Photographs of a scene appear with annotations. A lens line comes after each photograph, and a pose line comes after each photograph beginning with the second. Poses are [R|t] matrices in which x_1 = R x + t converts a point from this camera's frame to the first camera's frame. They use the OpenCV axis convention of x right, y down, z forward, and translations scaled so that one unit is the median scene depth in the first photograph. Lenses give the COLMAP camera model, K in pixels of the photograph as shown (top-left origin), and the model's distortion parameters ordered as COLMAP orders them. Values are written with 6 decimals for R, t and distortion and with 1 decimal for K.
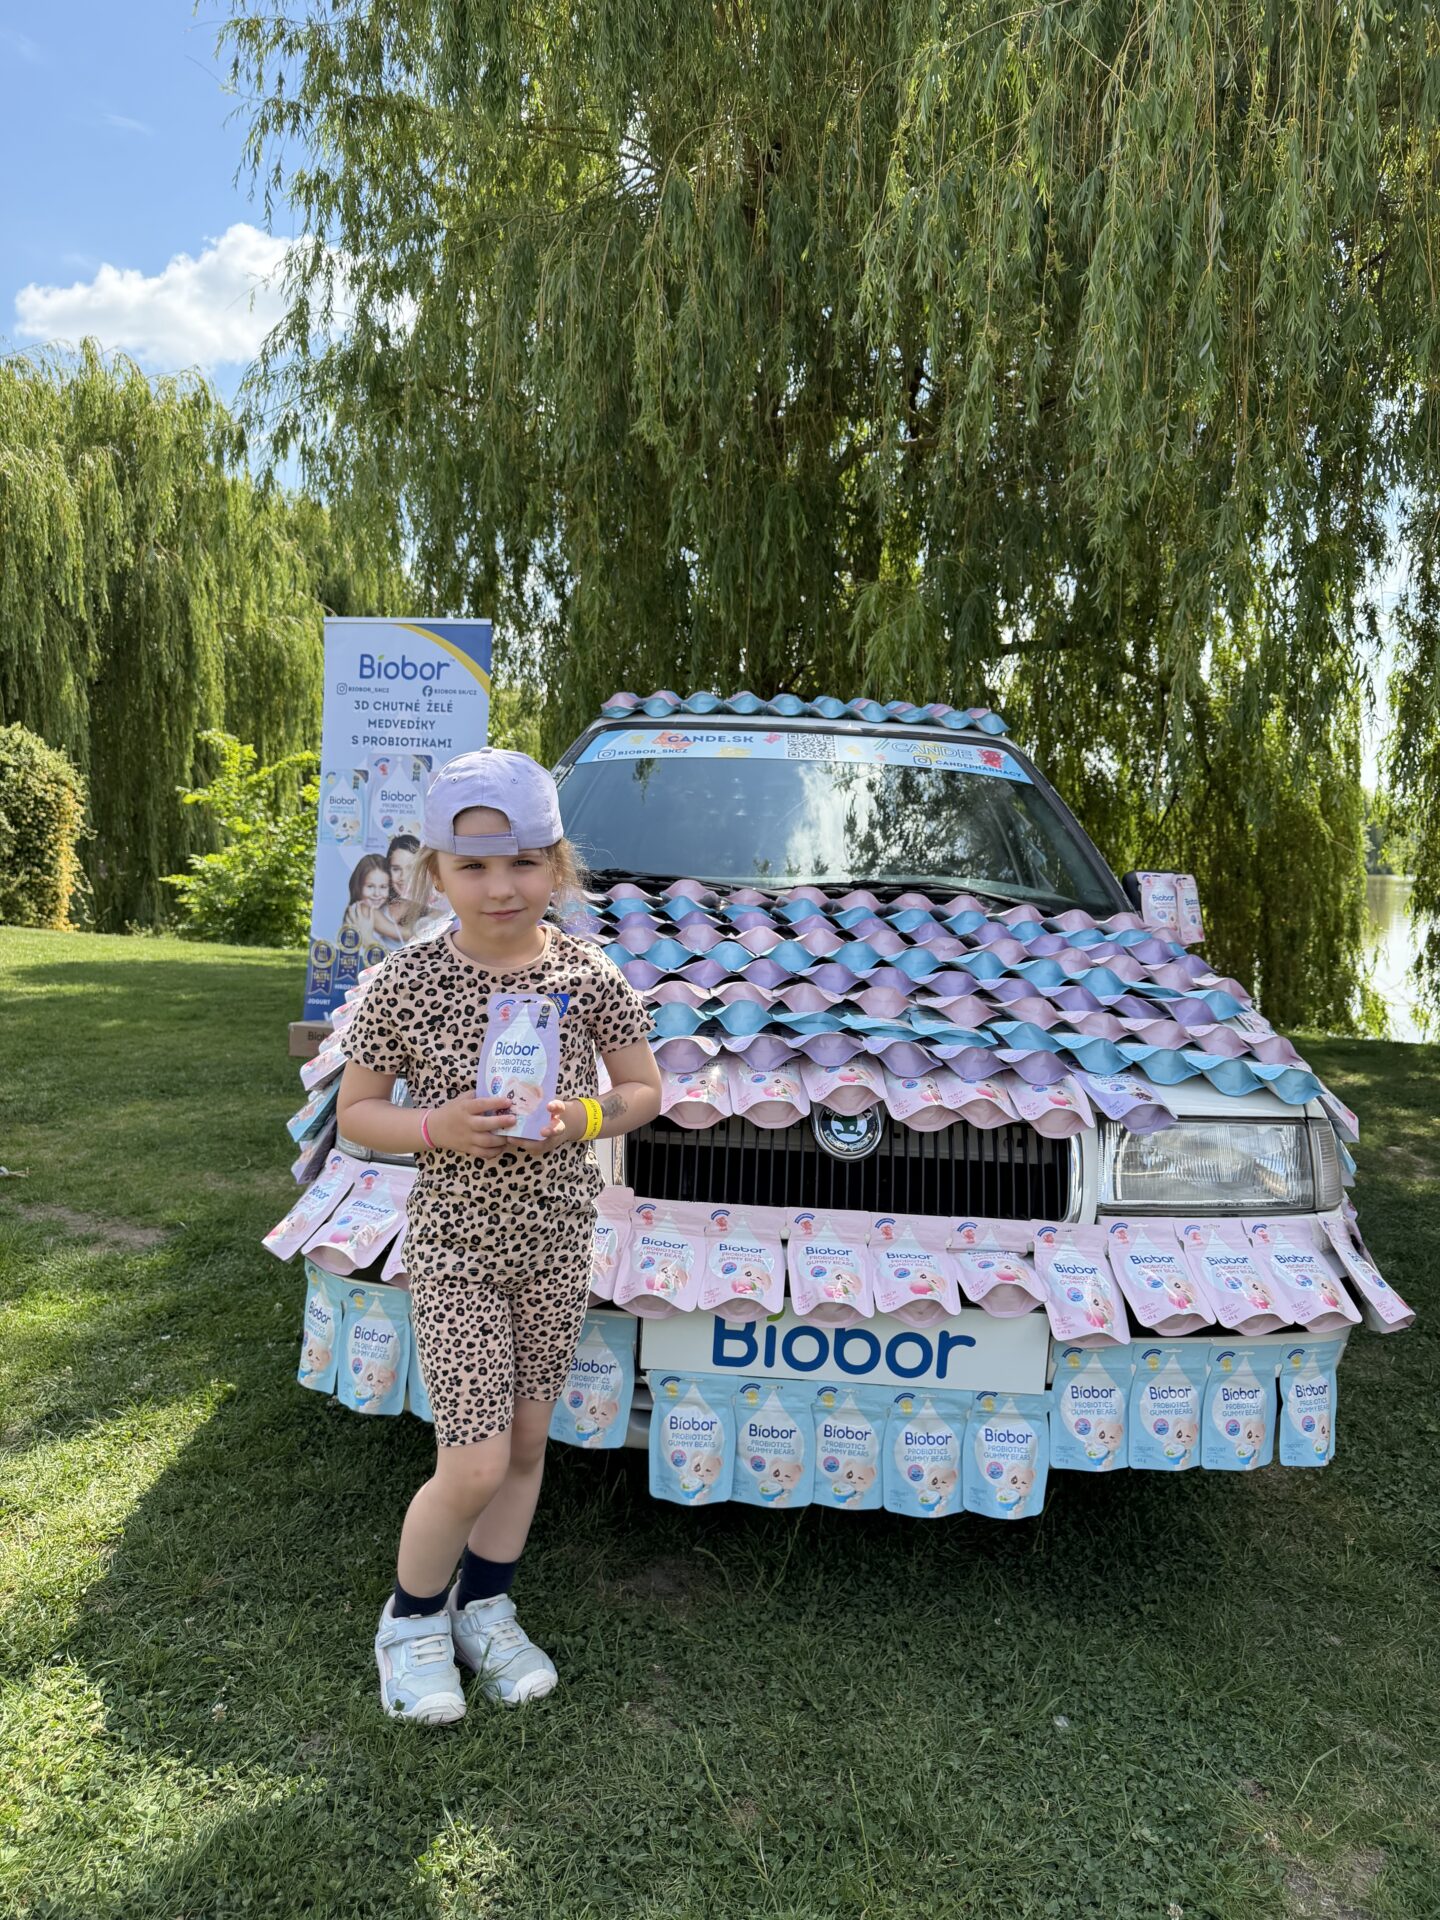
lens RADIAL K [[1358.7, 0, 710.4], [0, 1358.7, 939.5], [0, 0, 1]] dist [0.070370, -0.140238]
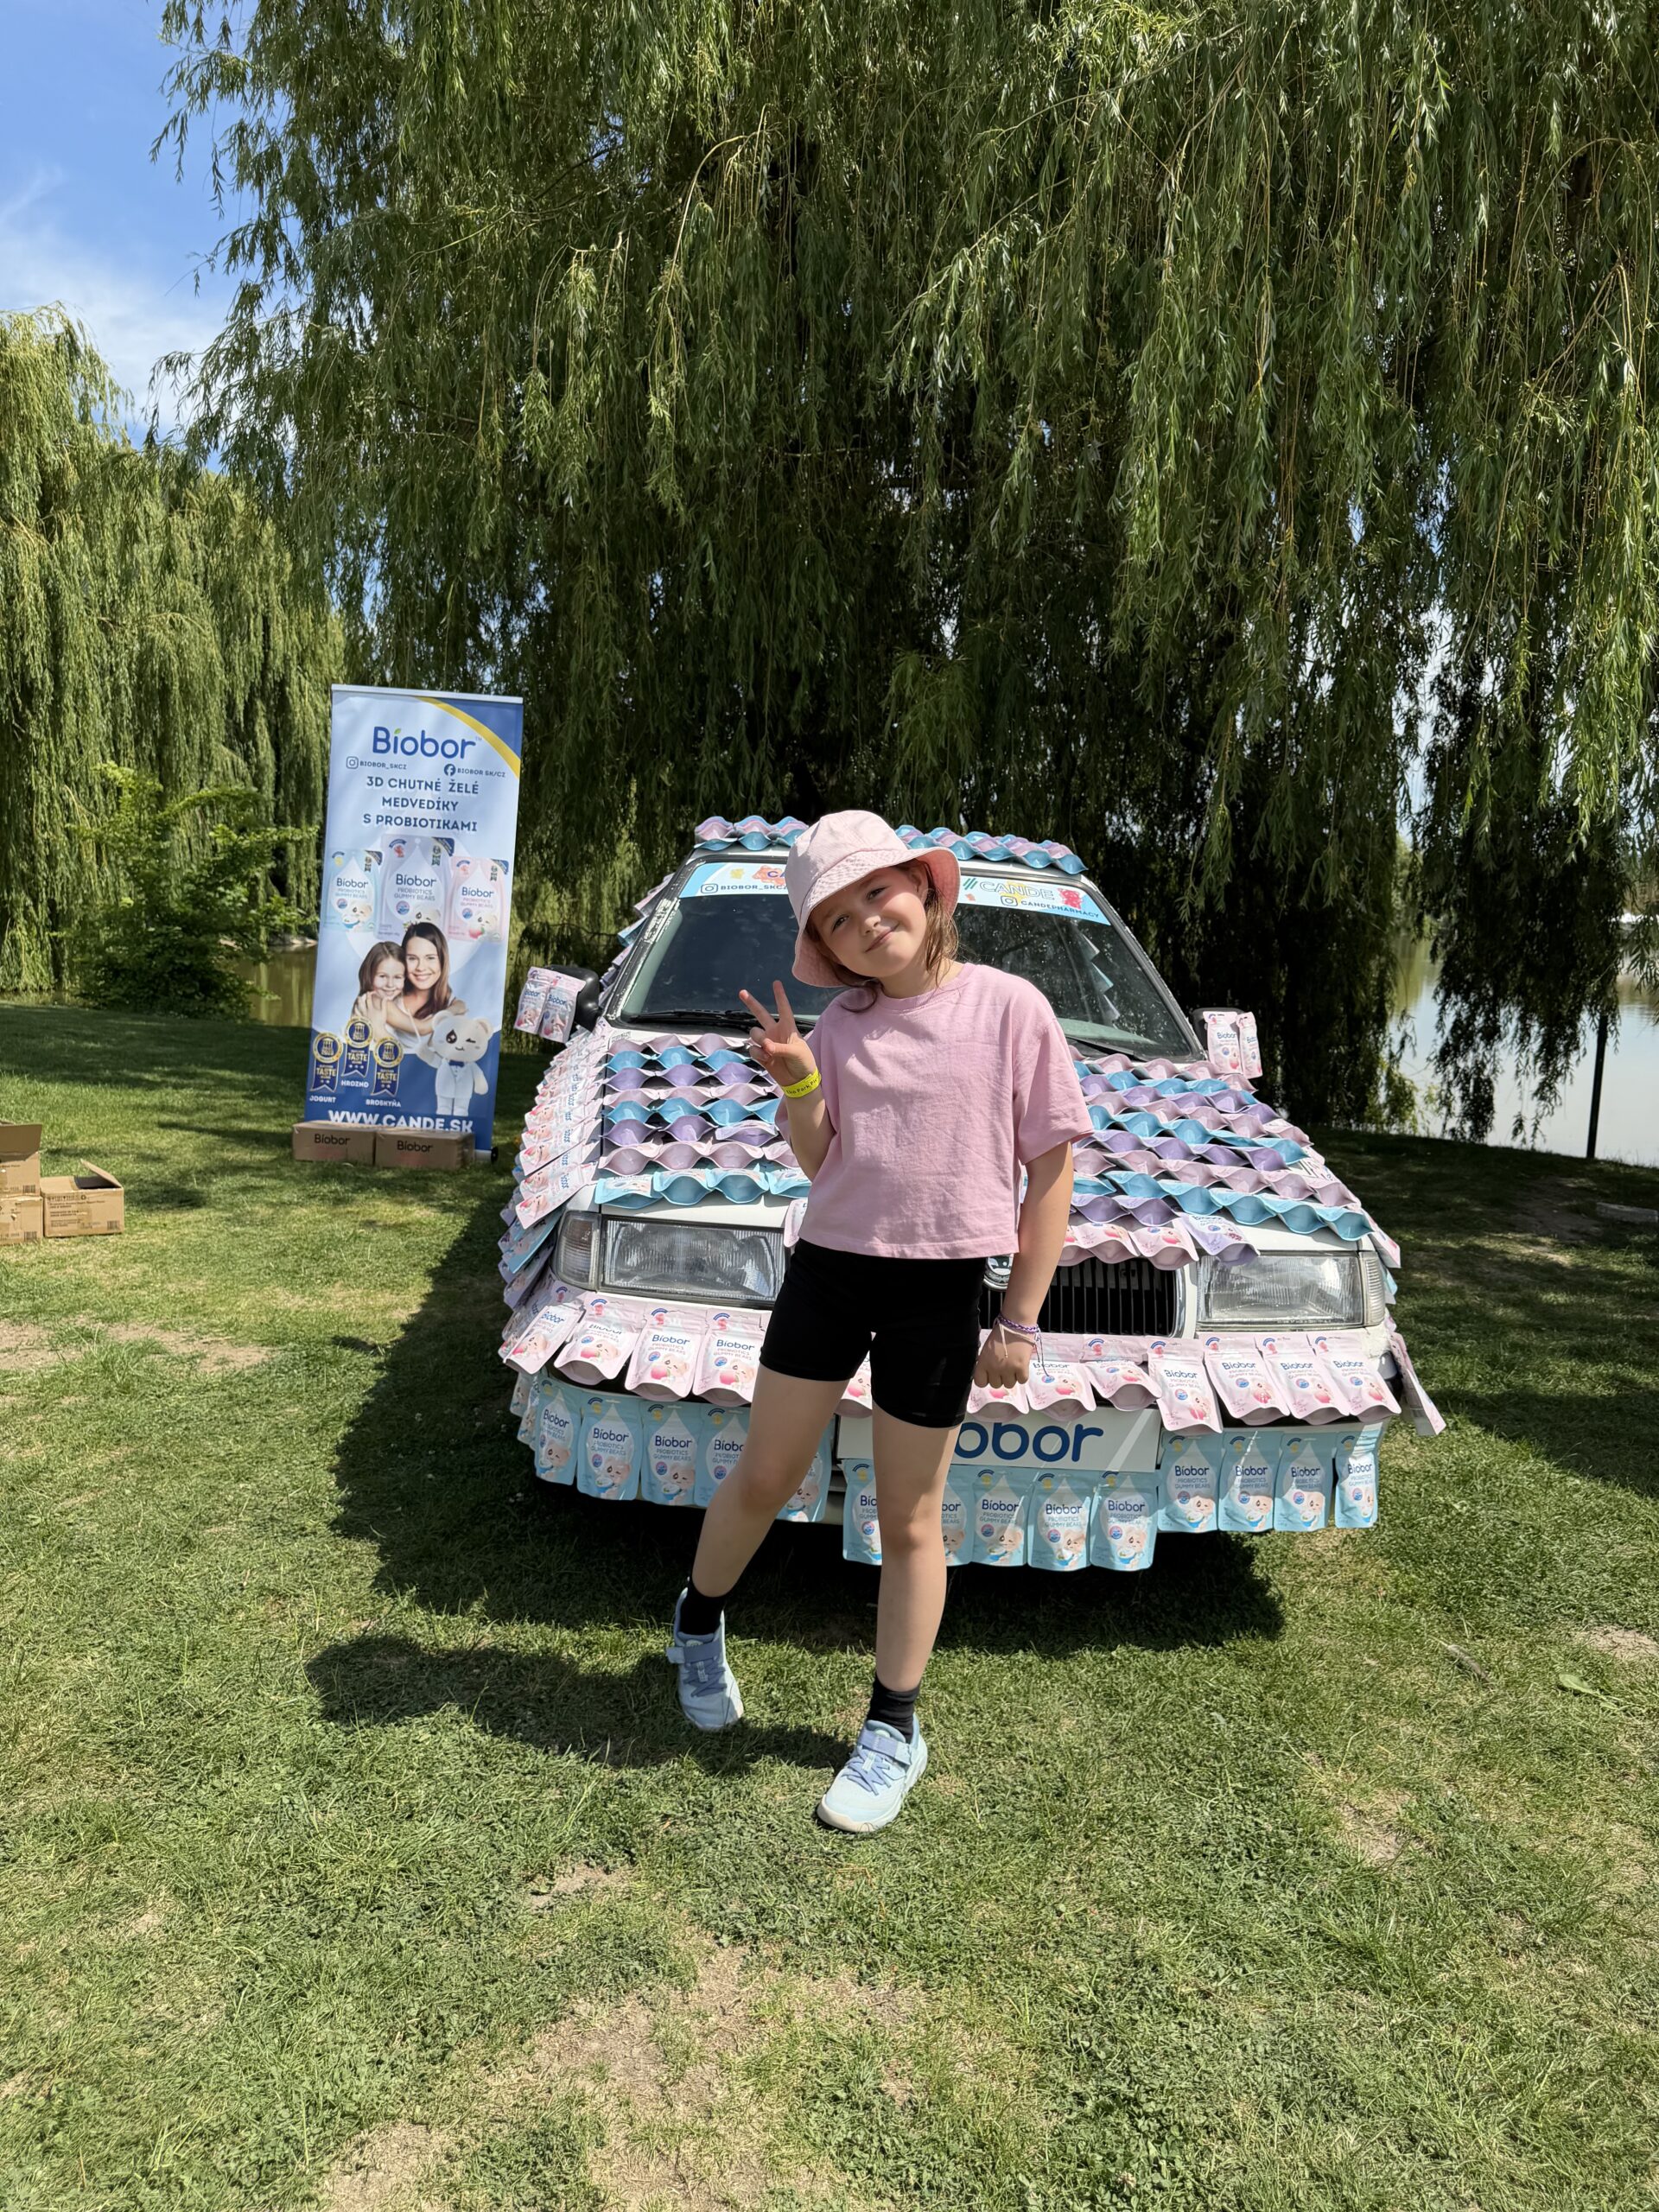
lens RADIAL K [[1577.3, 0, 821.5], [0, 1577.3, 1074.4], [0, 0, 1]] dist [0.092007, -0.143141]
pose [[0.994555, 0.006061, 0.104037, -0.188201], [-0.011508, 0.998590, 0.051832, -0.093077], [-0.103576, -0.052747, 0.993222, -0.351157]]
